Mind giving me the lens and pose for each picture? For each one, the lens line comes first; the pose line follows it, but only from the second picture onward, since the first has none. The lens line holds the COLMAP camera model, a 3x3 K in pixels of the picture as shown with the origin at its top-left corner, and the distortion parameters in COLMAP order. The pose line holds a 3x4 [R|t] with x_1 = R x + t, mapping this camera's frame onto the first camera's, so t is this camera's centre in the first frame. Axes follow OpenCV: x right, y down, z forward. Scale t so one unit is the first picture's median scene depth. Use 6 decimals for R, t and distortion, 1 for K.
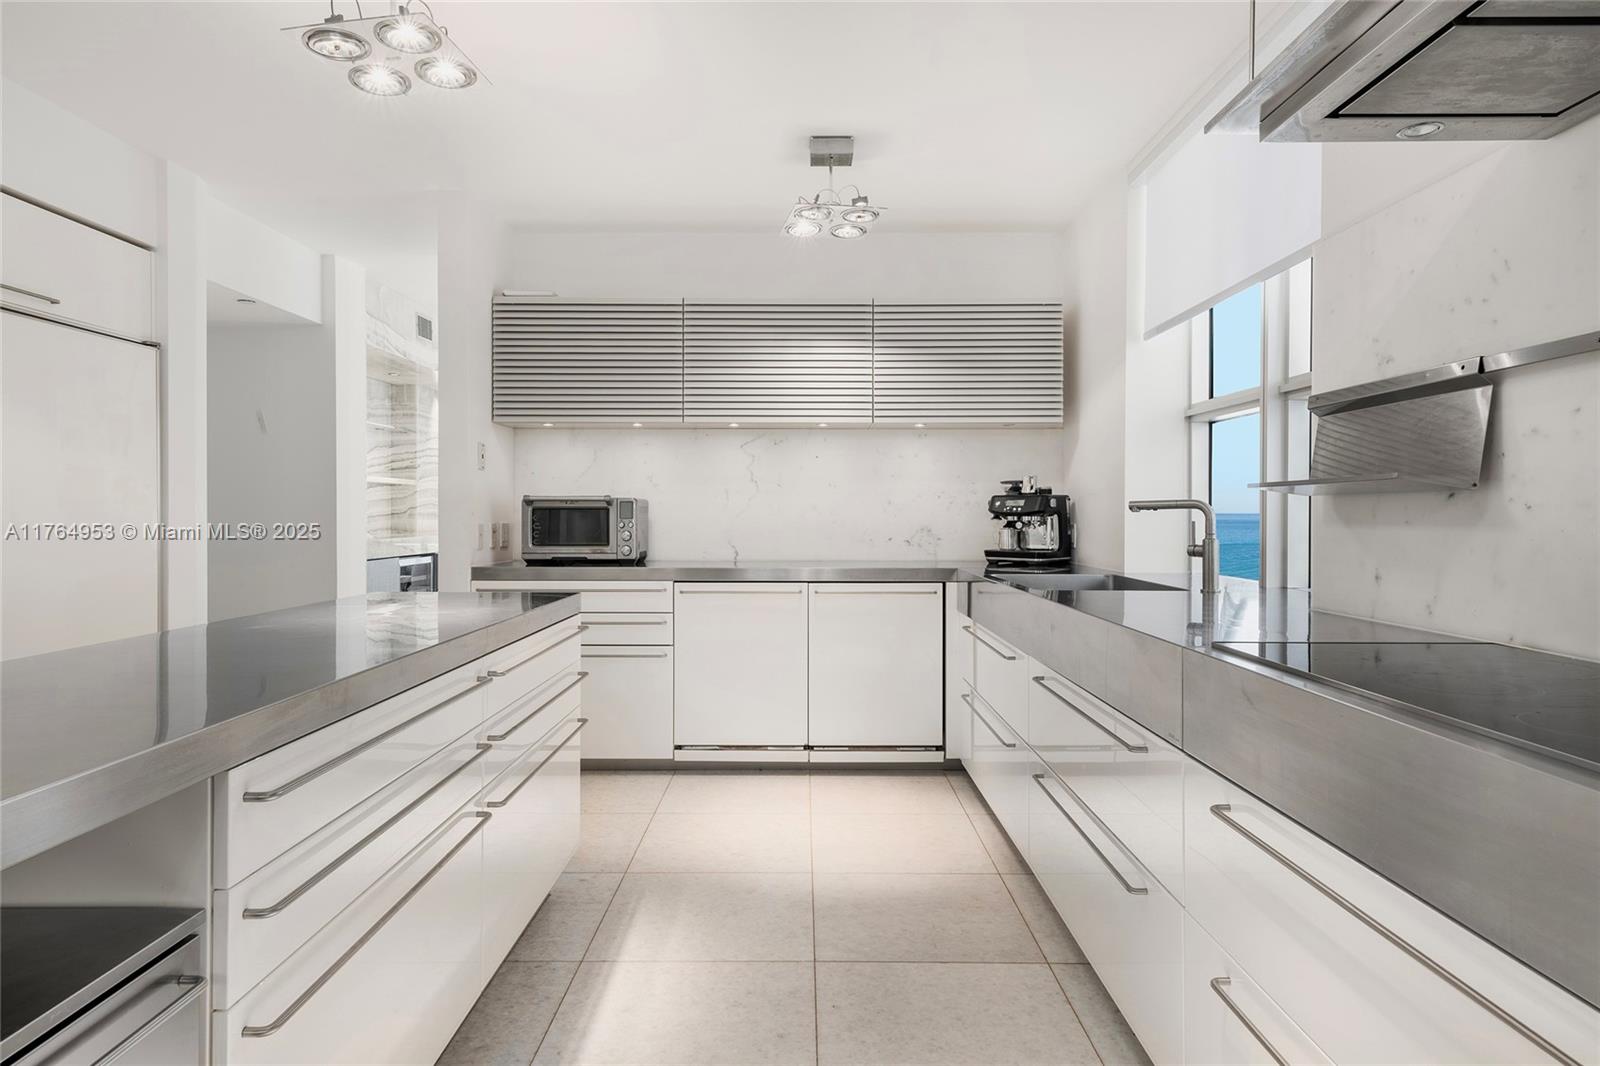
lens RADIAL K [[936.6, 0, 800.8], [0, 936.6, 515.7], [0, 0, 1]] dist [0.001216, 0.000793]
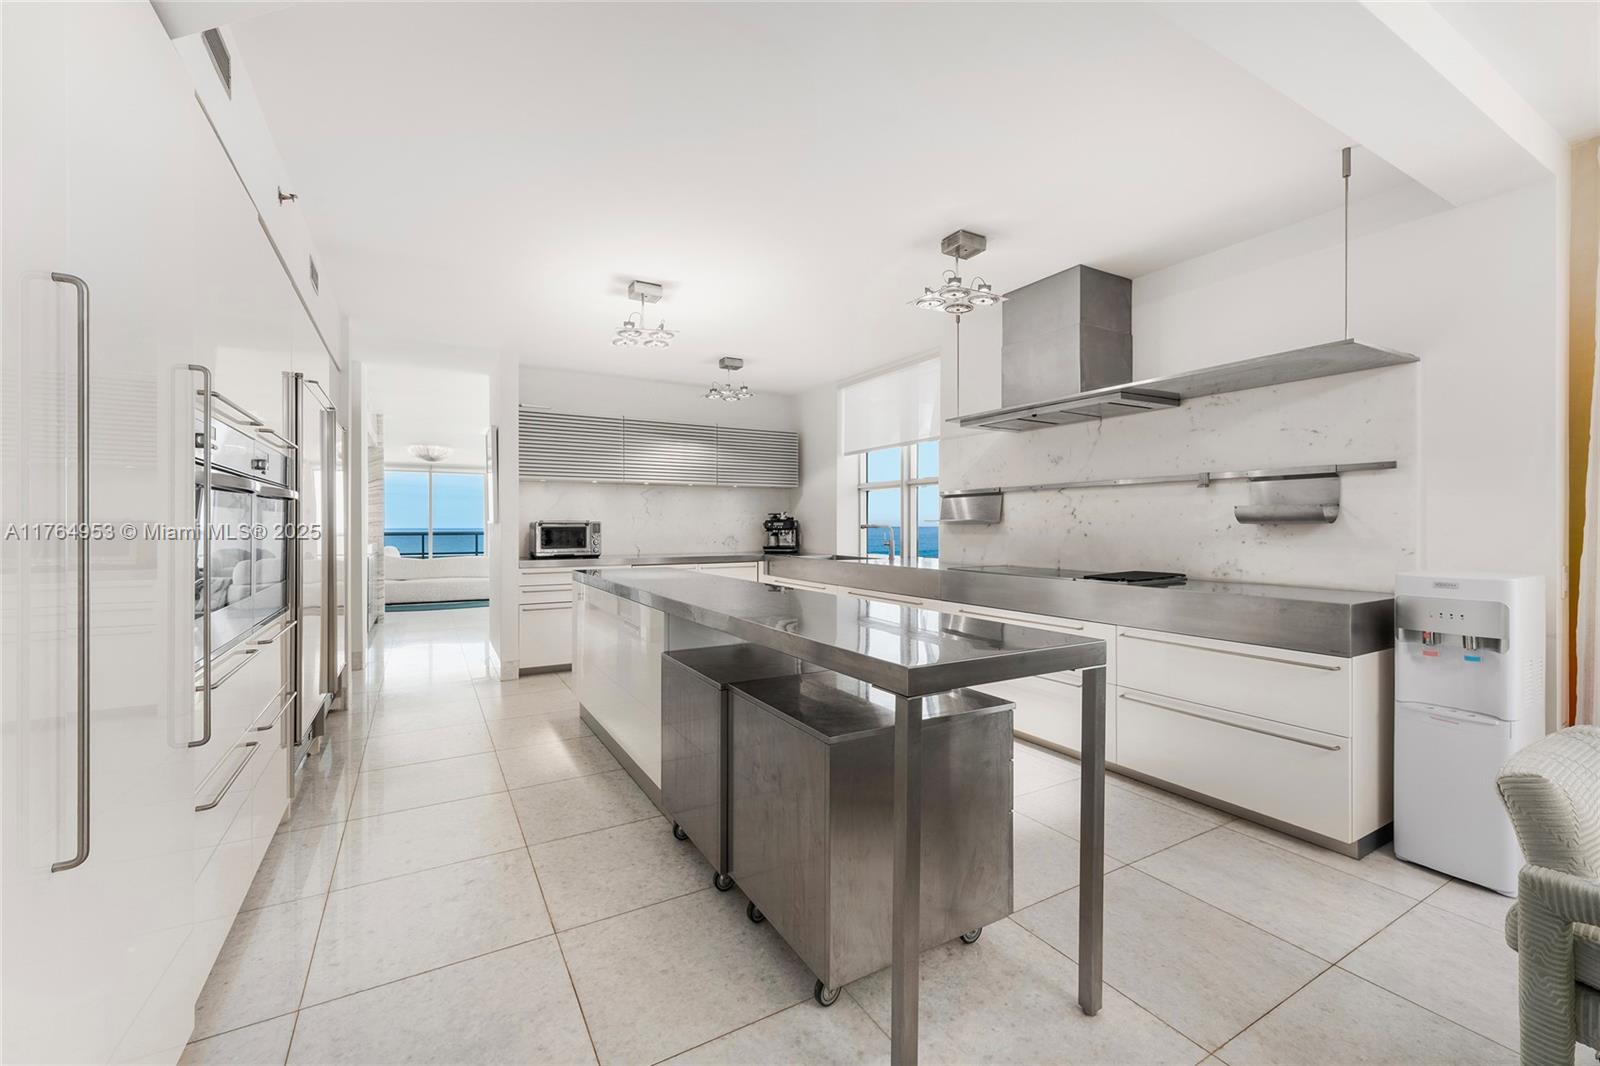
lens RADIAL K [[655.6, 0, 800.0], [0, 655.6, 533.0], [0, 0, 1]] dist [0.000655, 0.000050]
pose [[0.861420, -0.008953, 0.507815, -0.497061], [0.003906, 0.999932, 0.011003, -0.009576], [-0.507879, -0.007495, 0.861396, -0.322604]]
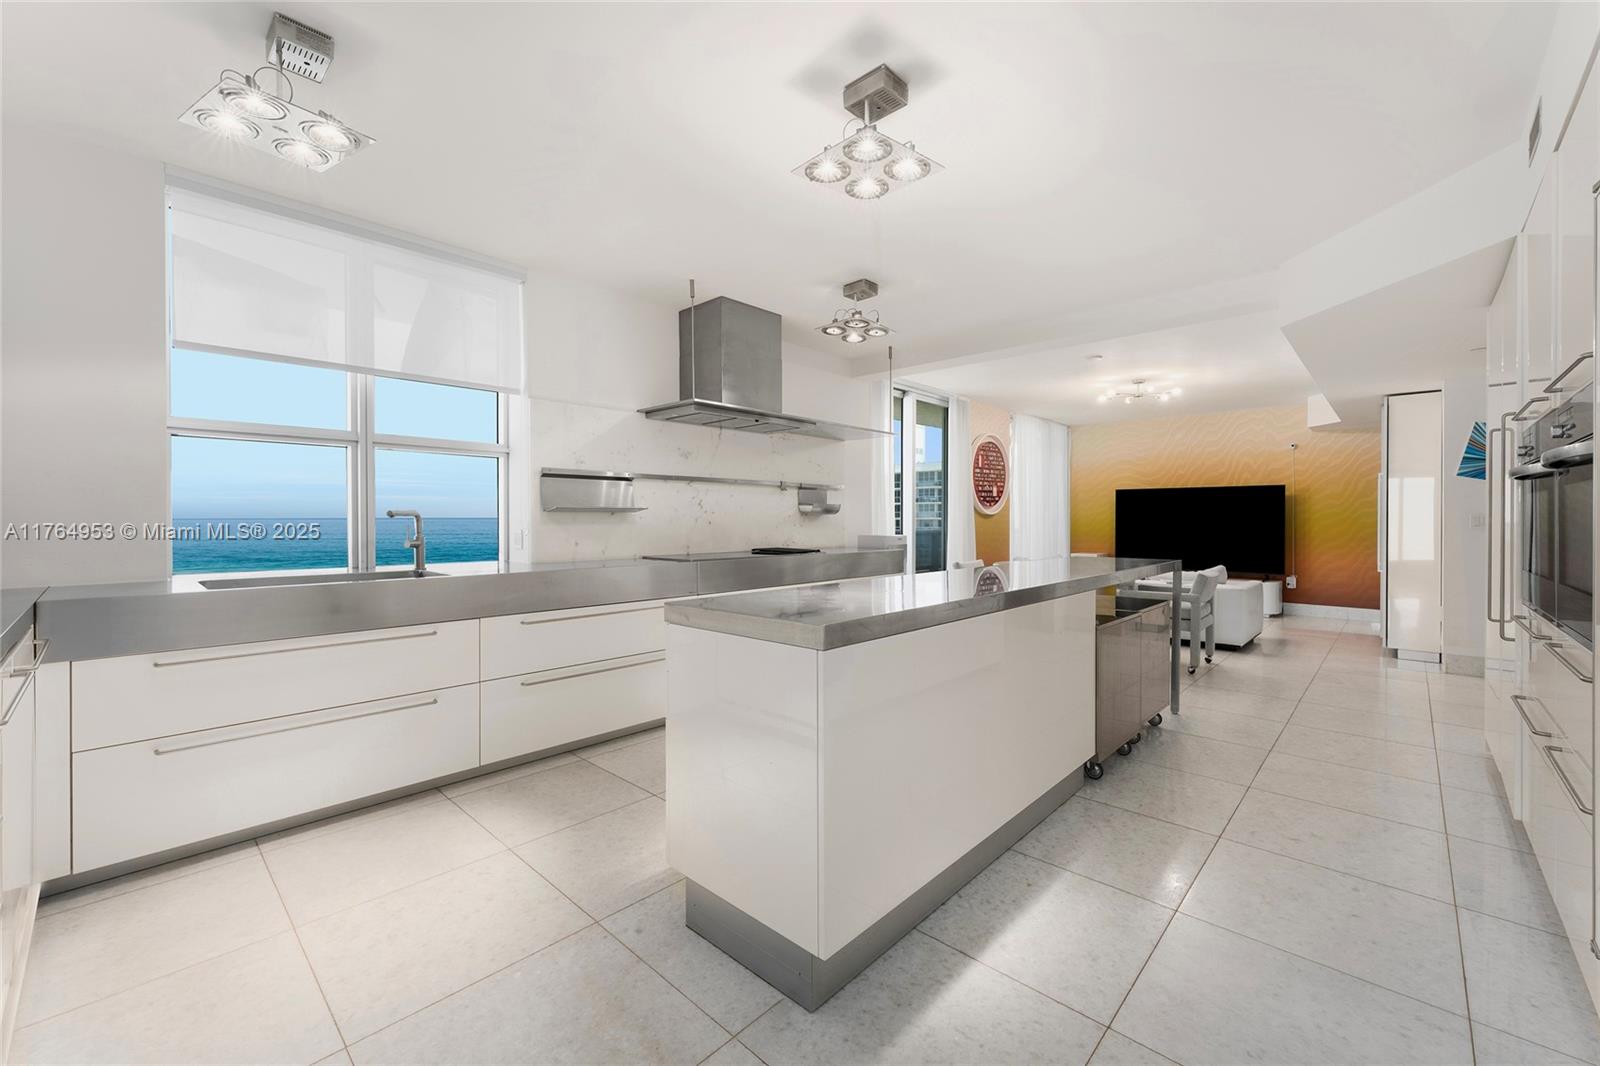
lens RADIAL K [[643.7, 0, 802.4], [0, 643.7, 525.4], [0, 0, 1]] dist [0.001426, 0.000317]
pose [[-0.733640, -0.008309, 0.679487, -0.522866], [0.000371, 0.999920, 0.012628, -0.003788], [-0.679538, 0.009517, -0.733579, 0.920198]]
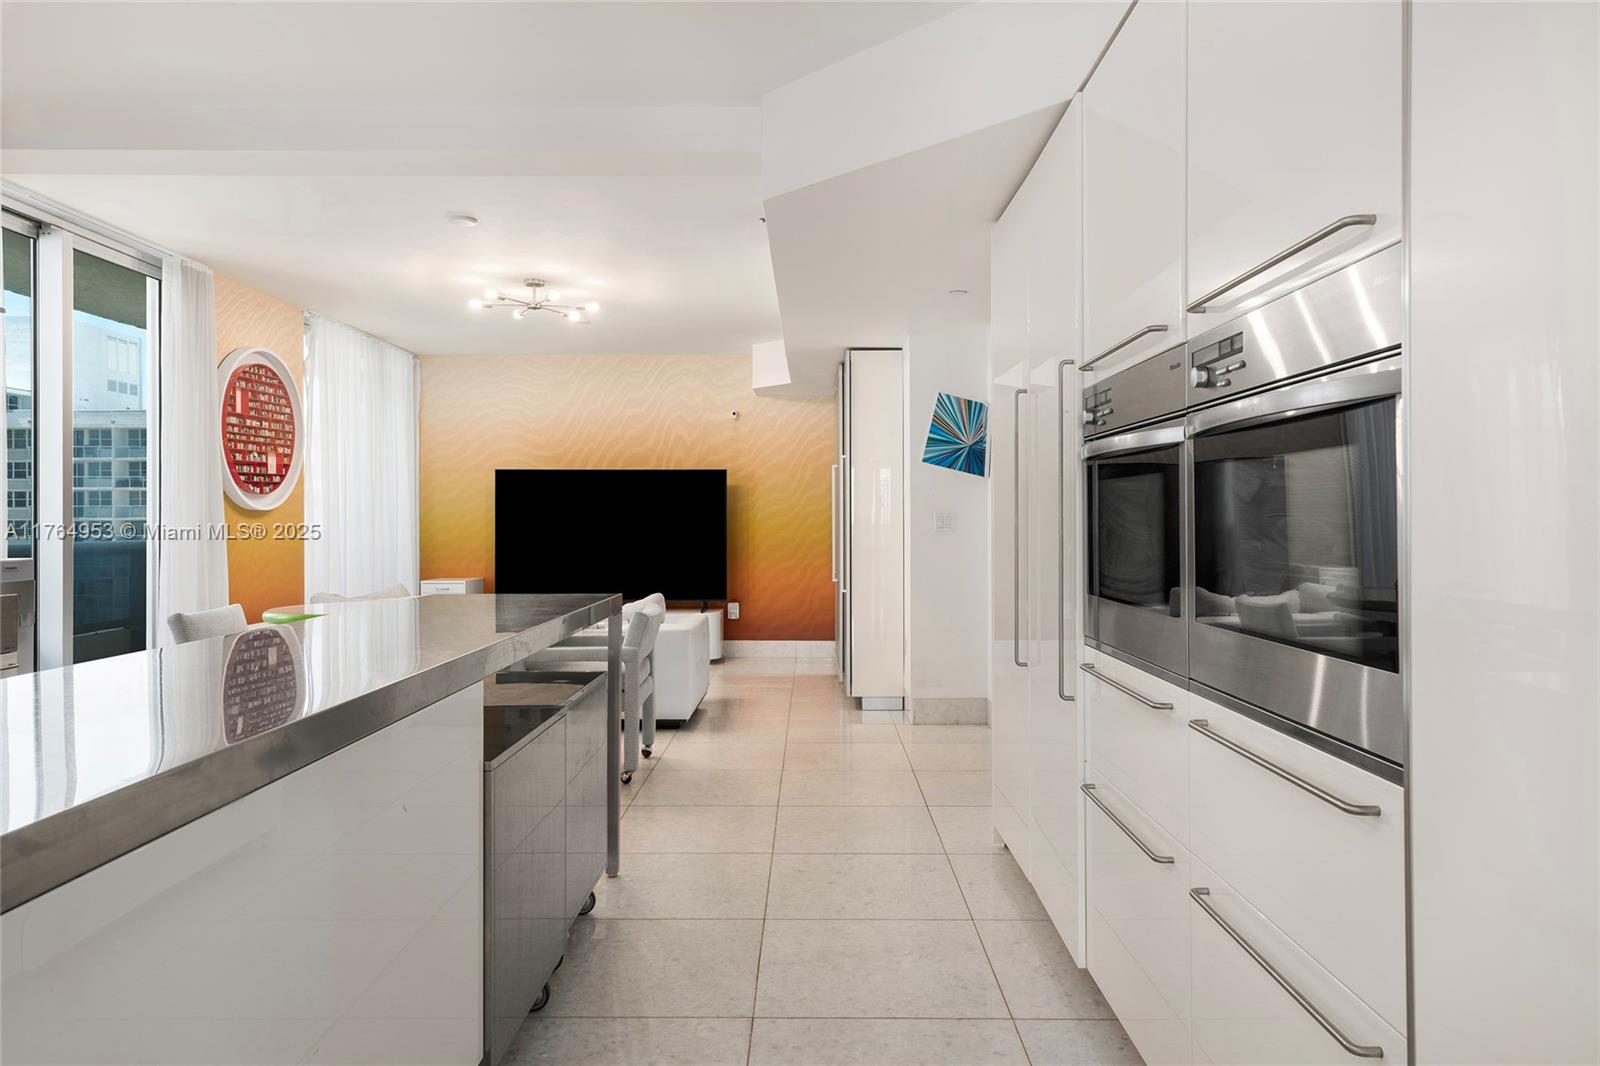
lens RADIAL K [[1048.6, 0, 807.1], [0, 1048.6, 519.0], [0, 0, 1]] dist [0.005302, -0.000407]
pose [[-0.999997, -0.000861, -0.002282, -0.443714], [-0.000865, 0.999998, 0.001636, -0.002623], [0.002281, 0.001638, -0.999996, 0.713176]]
